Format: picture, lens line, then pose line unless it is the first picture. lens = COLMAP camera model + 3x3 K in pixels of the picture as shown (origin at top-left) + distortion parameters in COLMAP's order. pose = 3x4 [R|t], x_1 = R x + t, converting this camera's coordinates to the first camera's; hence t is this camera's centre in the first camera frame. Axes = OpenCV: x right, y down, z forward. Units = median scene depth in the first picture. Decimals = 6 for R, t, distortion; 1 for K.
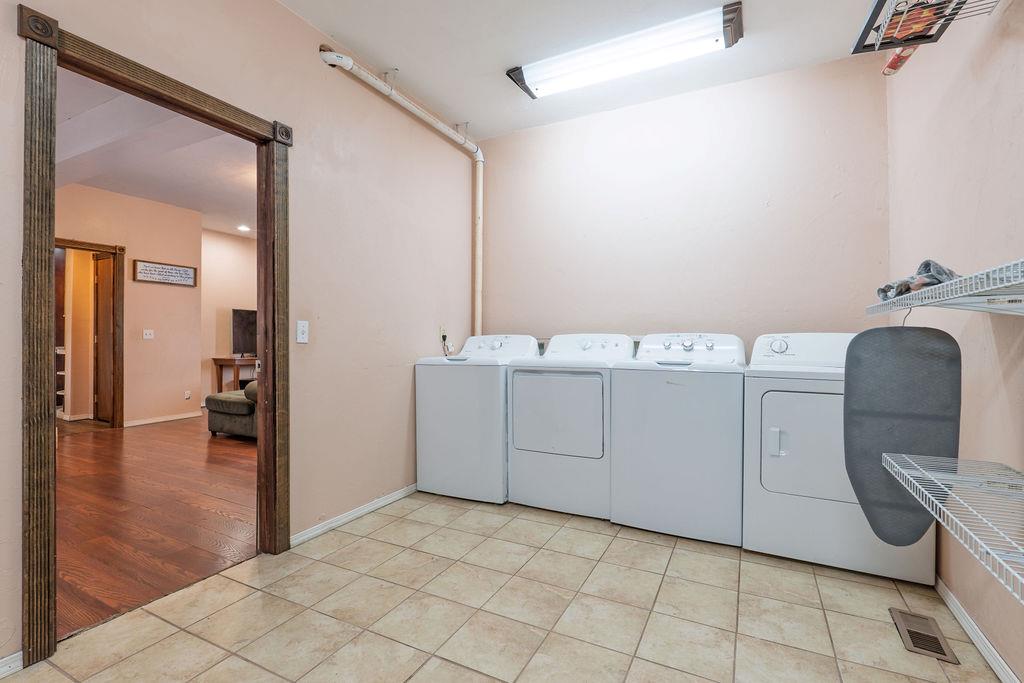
lens RADIAL K [[471.8, 0, 516.3], [0, 471.8, 337.9], [0, 0, 1]] dist [-0.004380, -0.000484]
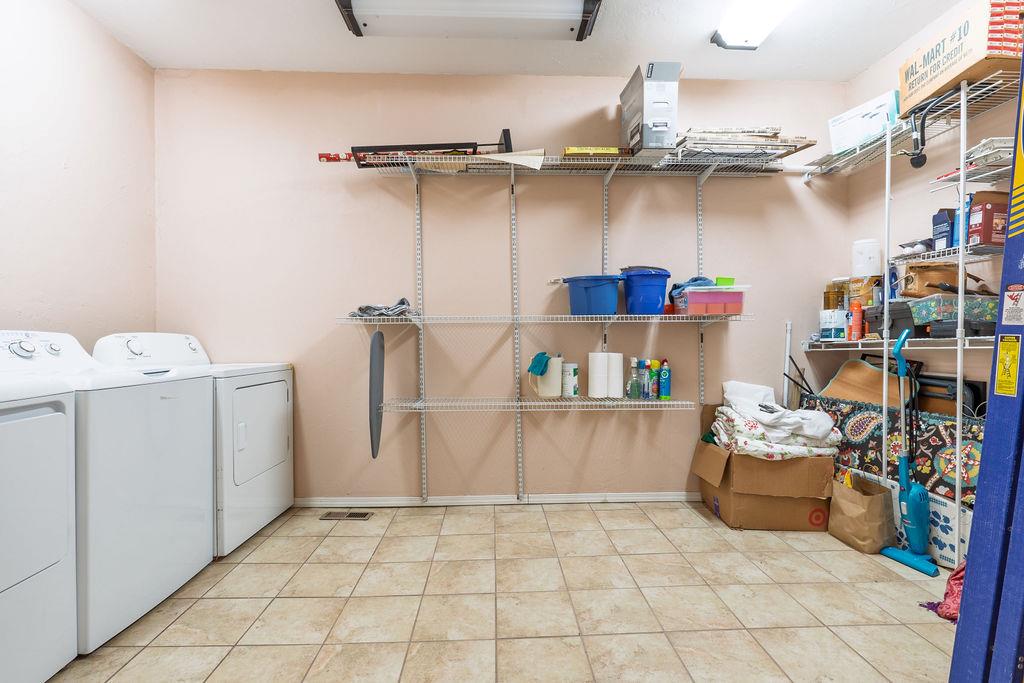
lens RADIAL K [[471.8, 0, 516.3], [0, 471.8, 337.9], [0, 0, 1]] dist [-0.004380, -0.000484]
pose [[-0.495265, -0.000721, 0.868742, -0.773103], [0.001004, 0.999999, 0.001403, -0.000569], [-0.868741, 0.001567, -0.495263, 1.141353]]
